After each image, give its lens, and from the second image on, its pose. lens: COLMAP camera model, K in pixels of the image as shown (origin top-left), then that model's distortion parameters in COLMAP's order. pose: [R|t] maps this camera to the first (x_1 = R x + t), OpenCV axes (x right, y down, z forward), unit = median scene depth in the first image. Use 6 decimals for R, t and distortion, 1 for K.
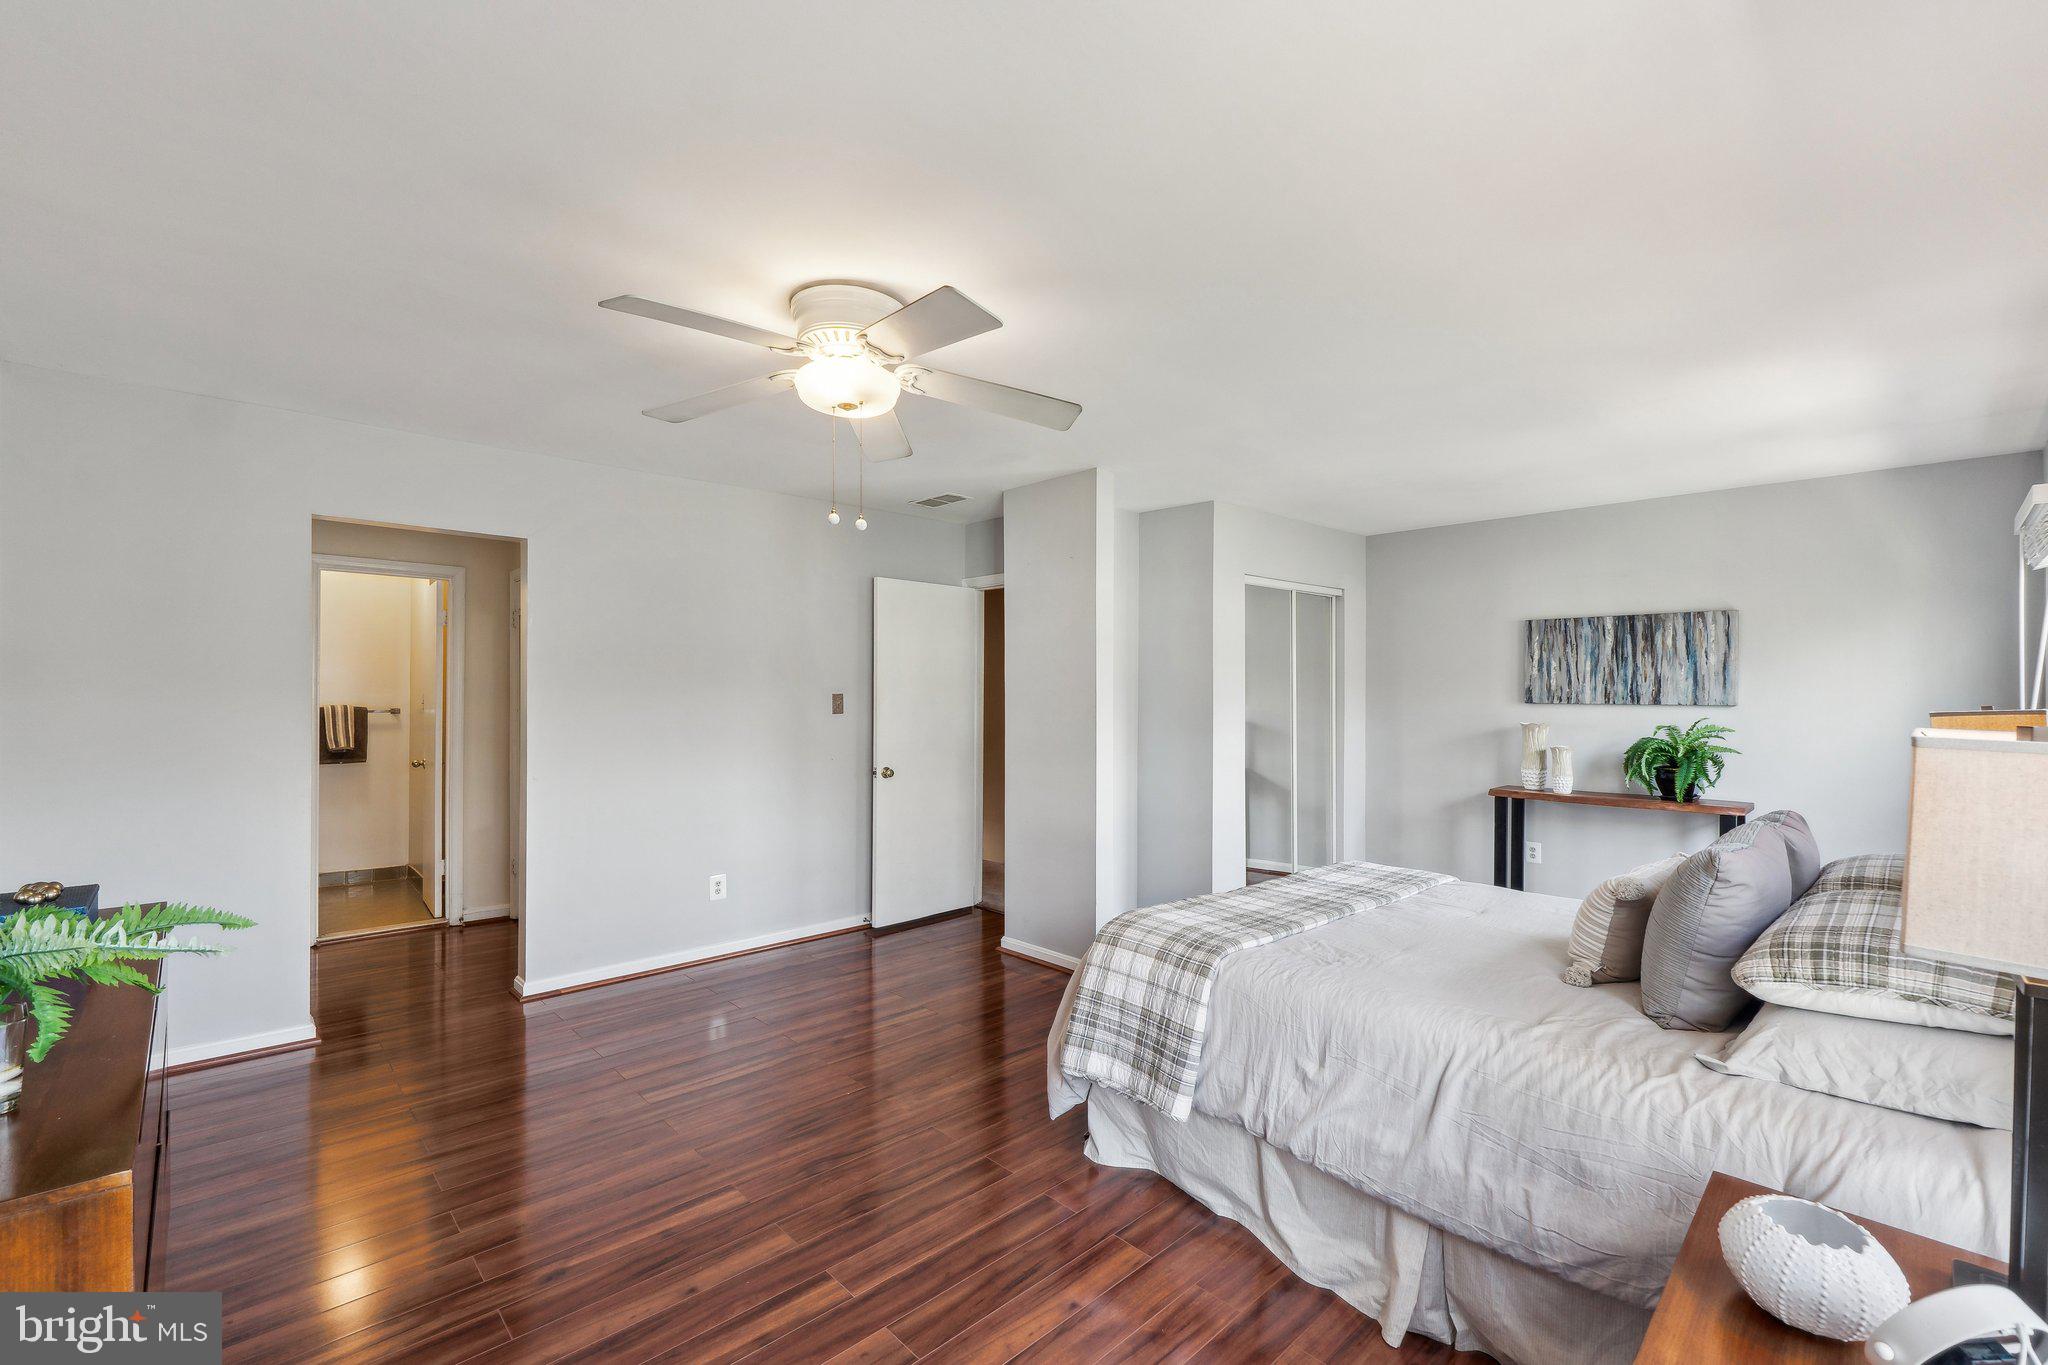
lens RADIAL K [[870.1, 0, 1025.9], [0, 870.1, 676.7], [0, 0, 1]] dist [-0.002629, -0.000062]
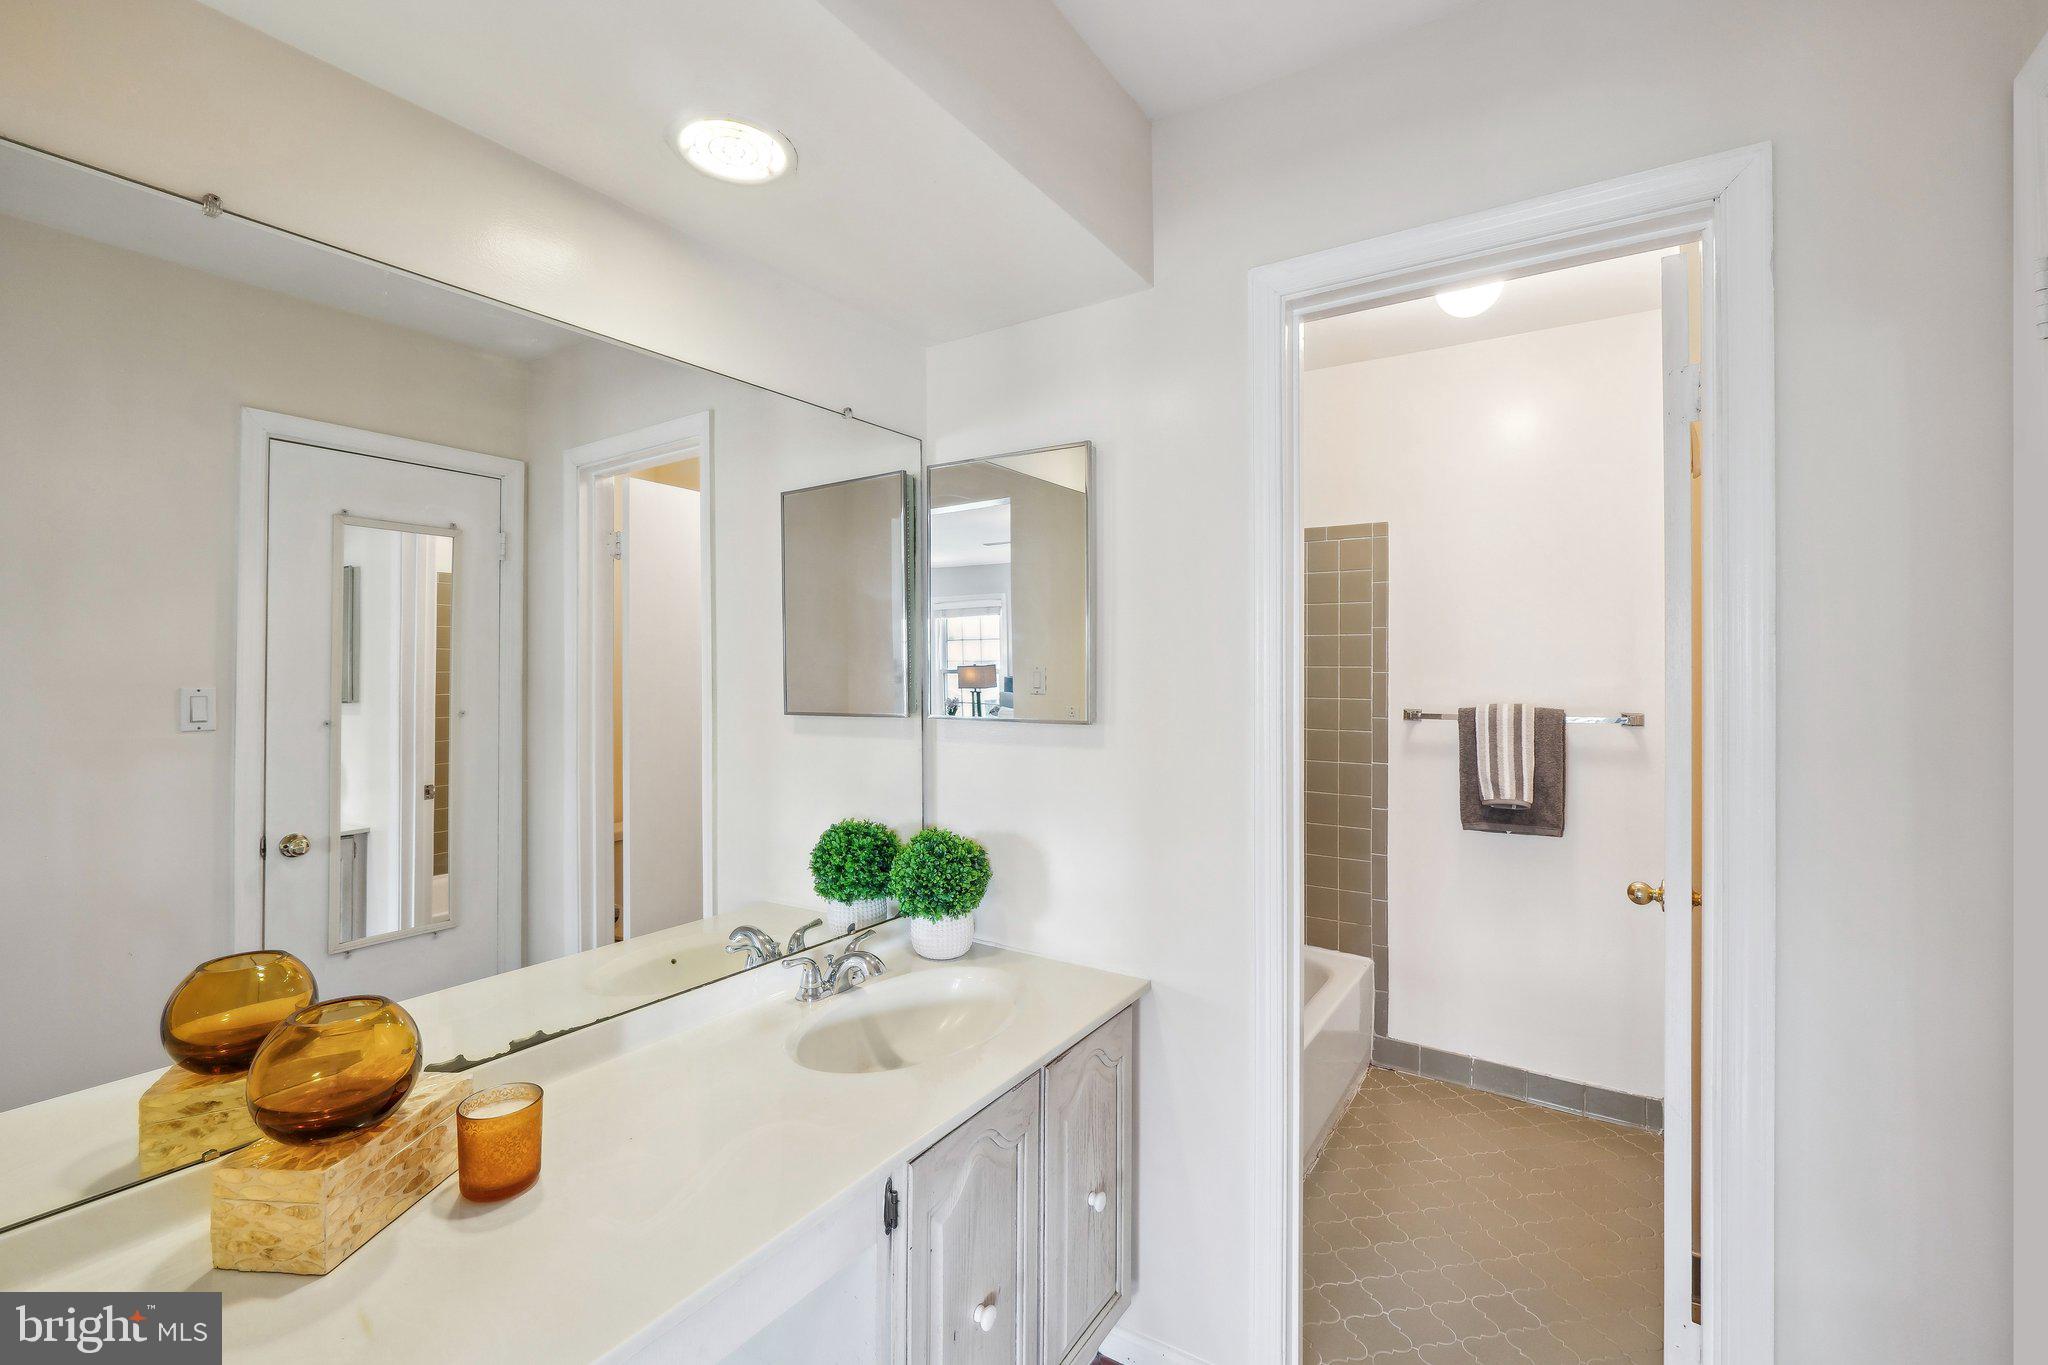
lens RADIAL K [[870.1, 0, 1027.2], [0, 870.1, 672.2], [0, 0, 1]] dist [-0.002629, -0.000062]
pose [[0.228387, -0.008843, -0.973530, -0.375877], [0.017162, 0.999840, -0.005056, 0.013164], [0.973419, -0.015553, 0.228502, 0.605818]]
